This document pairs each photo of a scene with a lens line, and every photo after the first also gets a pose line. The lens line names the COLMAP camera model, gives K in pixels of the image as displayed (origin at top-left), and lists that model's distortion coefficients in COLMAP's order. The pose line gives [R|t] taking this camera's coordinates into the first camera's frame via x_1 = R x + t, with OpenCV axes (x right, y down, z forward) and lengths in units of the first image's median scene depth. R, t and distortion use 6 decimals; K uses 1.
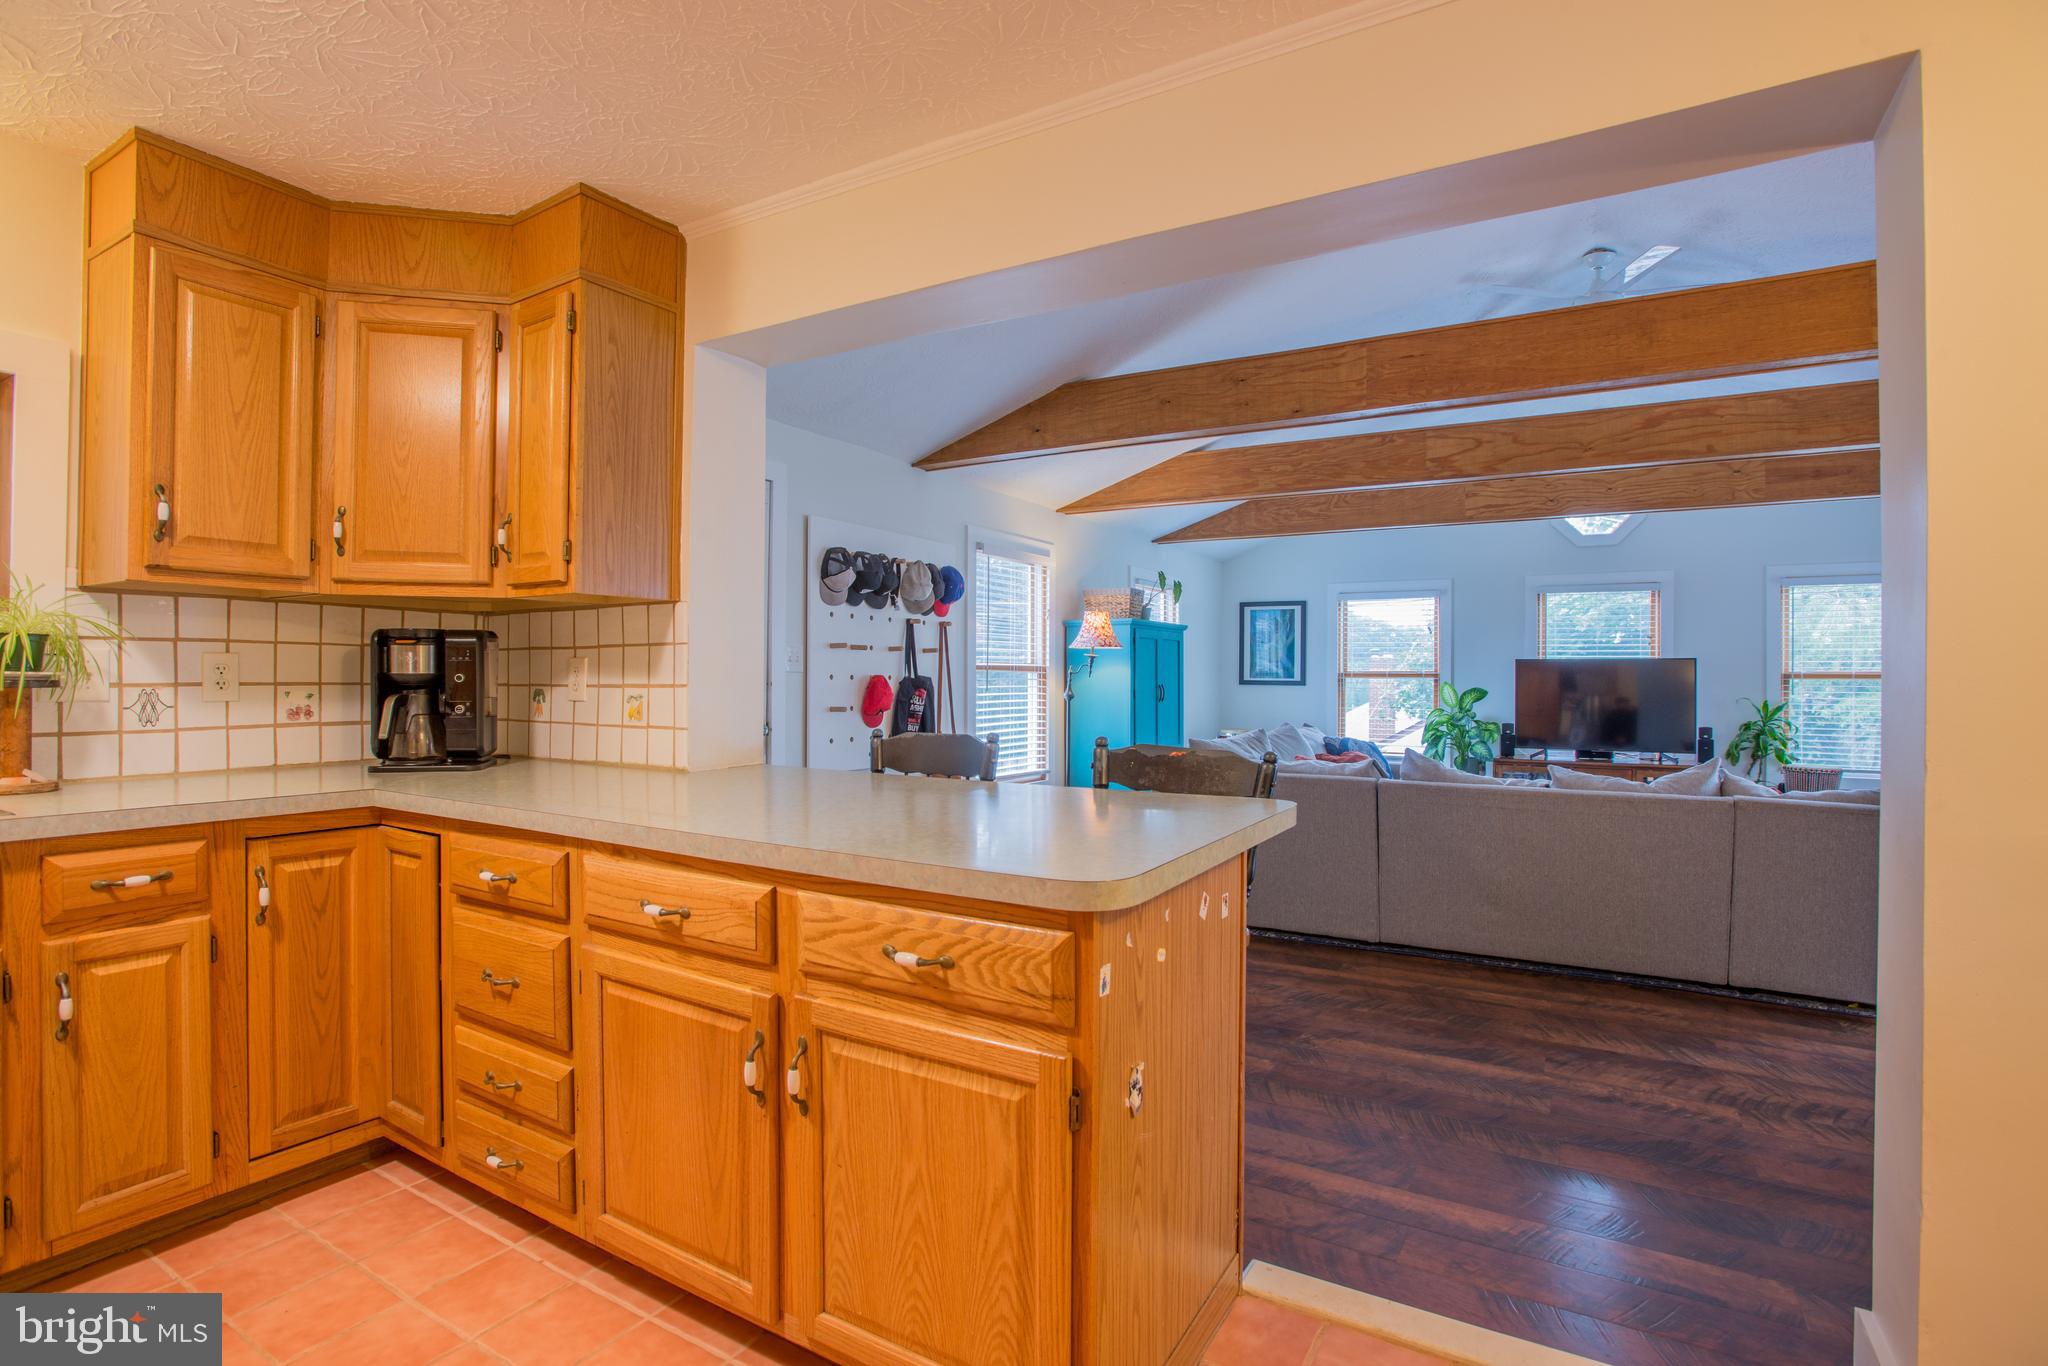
lens RADIAL K [[994.9, 0, 1021.4], [0, 994.9, 671.1], [0, 0, 1]] dist [-0.044503, 0.013340]
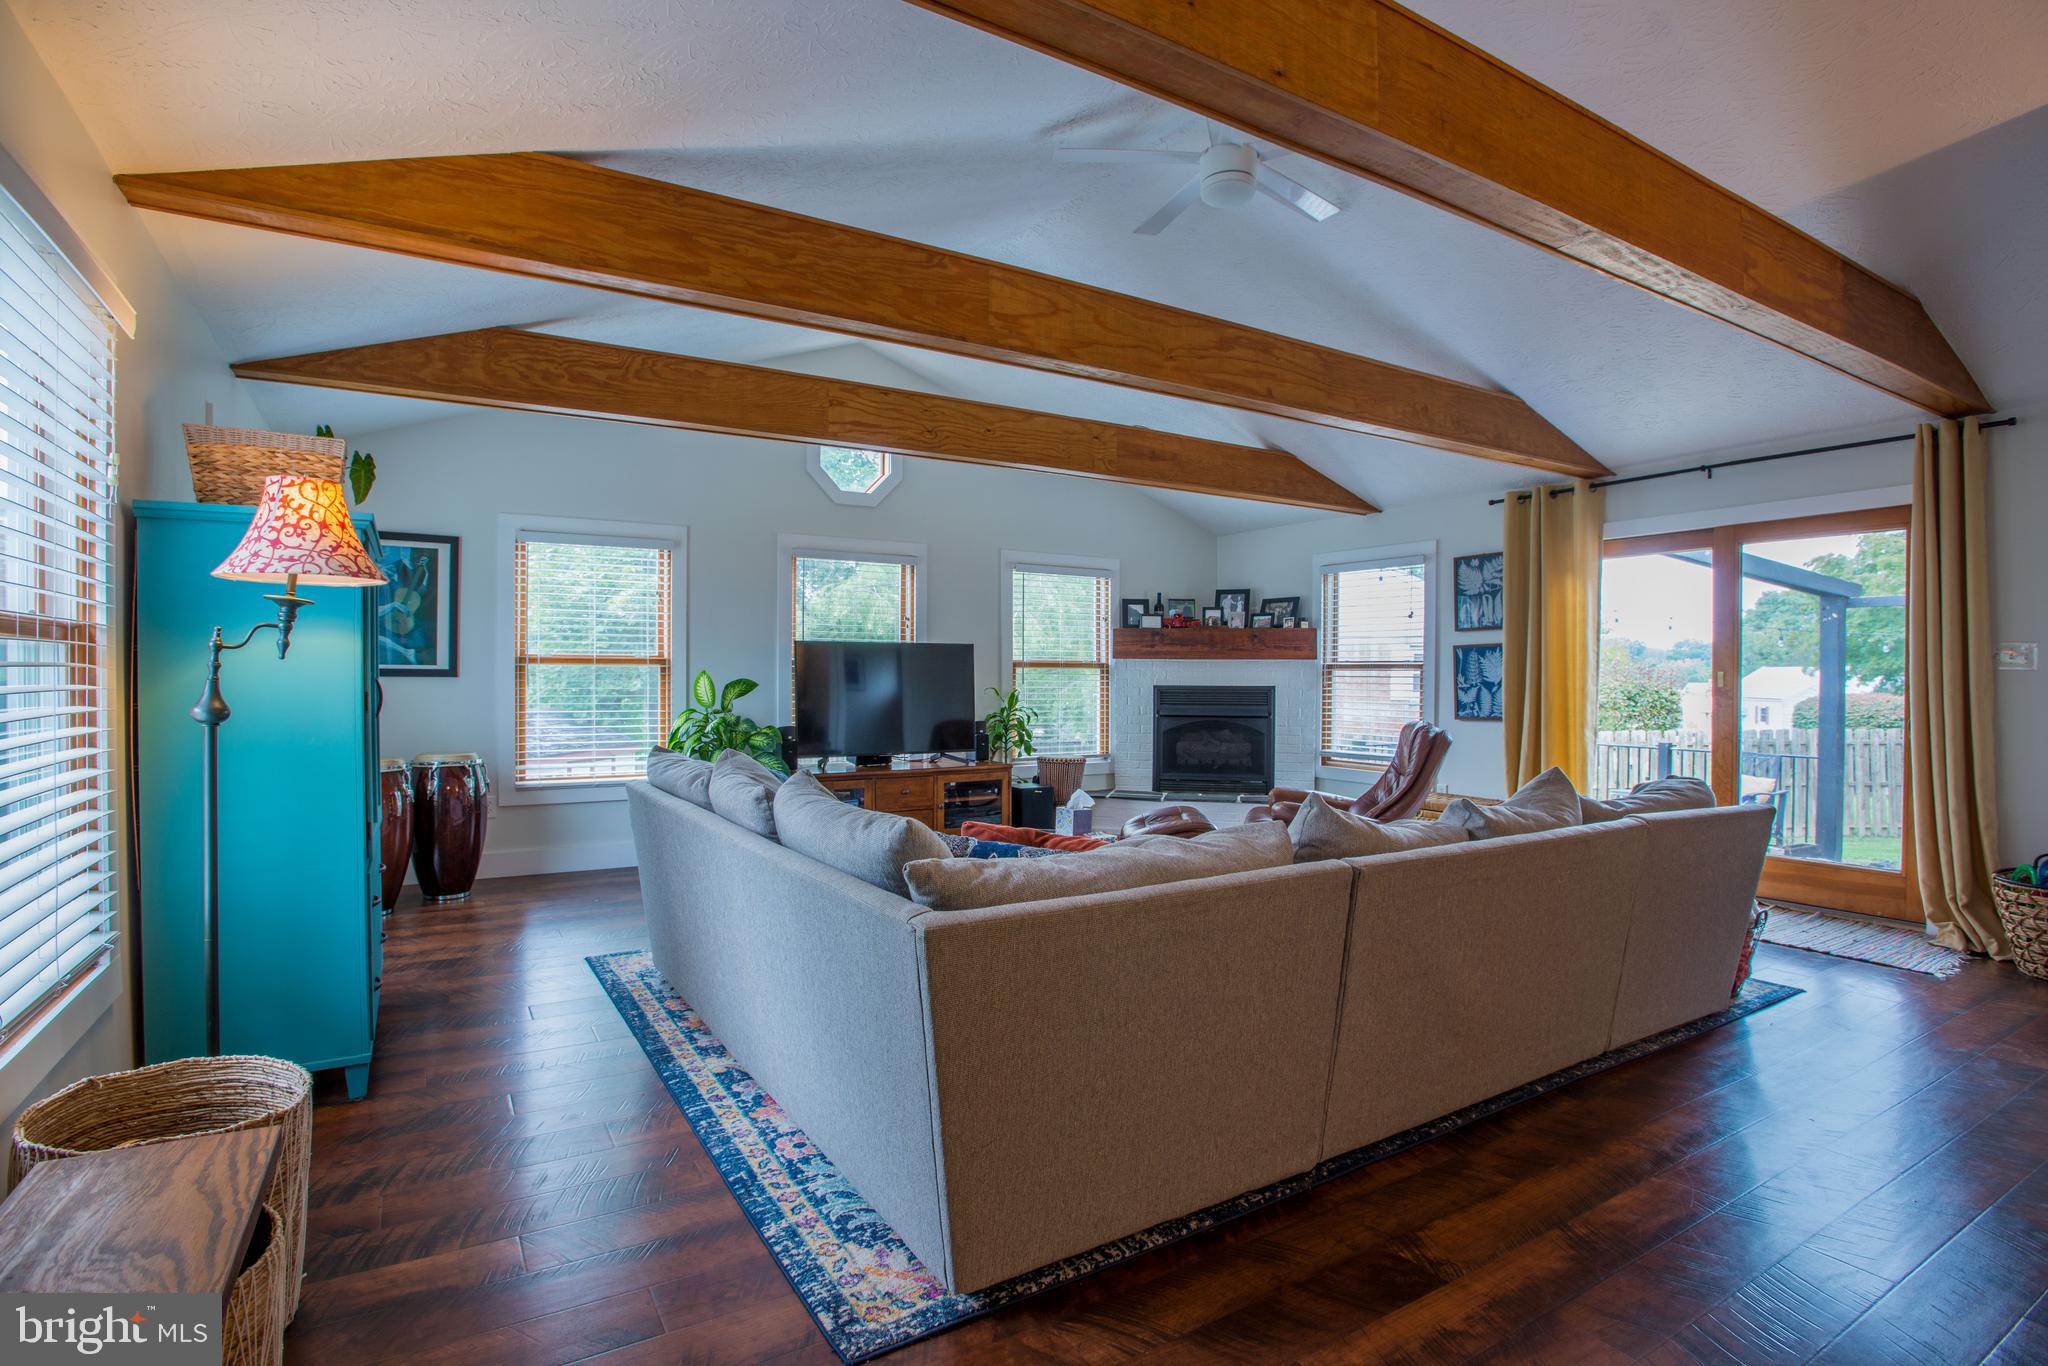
lens RADIAL K [[994.9, 0, 970.8], [0, 994.9, 674.1], [0, 0, 1]] dist [-0.044503, 0.013340]
pose [[0.478728, -0.005083, 0.877949, -0.333270], [-0.007676, 0.999921, 0.009975, 0.015950], [-0.877930, -0.011515, 0.478651, 1.663063]]
